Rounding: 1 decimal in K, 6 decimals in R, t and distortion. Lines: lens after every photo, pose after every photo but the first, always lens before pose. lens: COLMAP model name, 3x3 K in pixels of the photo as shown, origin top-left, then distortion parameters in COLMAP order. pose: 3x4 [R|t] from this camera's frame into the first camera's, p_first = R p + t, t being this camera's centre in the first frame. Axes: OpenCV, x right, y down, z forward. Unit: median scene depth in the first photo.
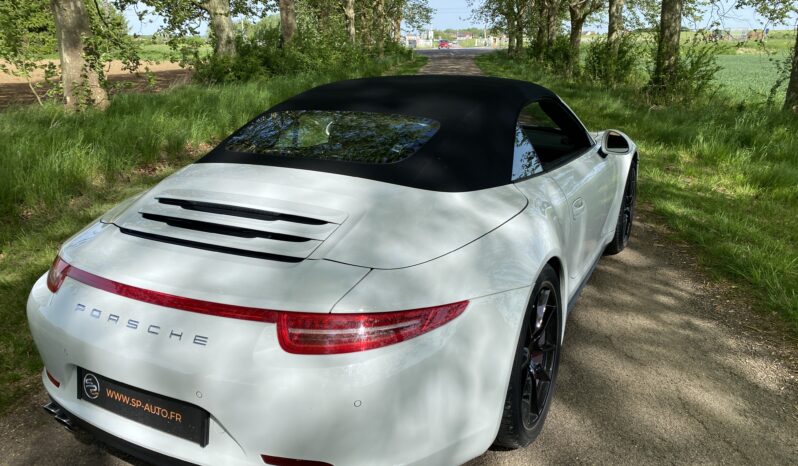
lens RADIAL K [[646.9, 0, 392.6], [0, 646.9, 235.4], [0, 0, 1]] dist [0.001927, 0.010105]
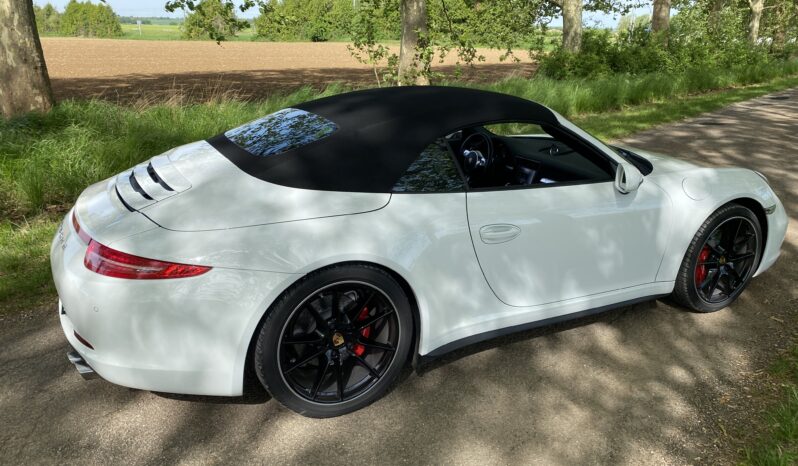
lens RADIAL K [[647.3, 0, 399.0], [0, 647.3, 233.0], [0, 0, 1]] dist [0.008309, 0.000804]
pose [[0.795171, 0.203626, -0.571173, 0.549685], [-0.197538, 0.977537, 0.073490, -0.064137], [0.573307, 0.054391, 0.817533, 0.080555]]
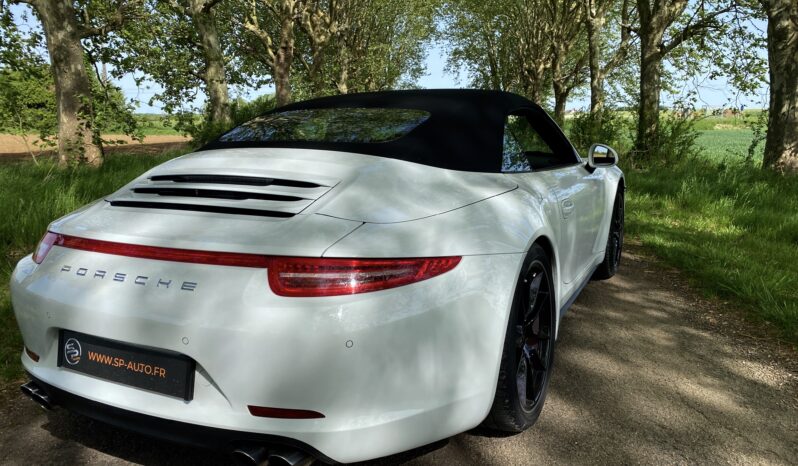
lens RADIAL K [[647.3, 0, 399.0], [0, 647.3, 233.0], [0, 0, 1]] dist [0.008309, 0.000804]
pose [[0.999727, -0.003908, 0.023052, -0.000253], [0.006851, 0.991624, -0.128973, 0.093871], [-0.022355, 0.129095, 0.991380, 0.003873]]
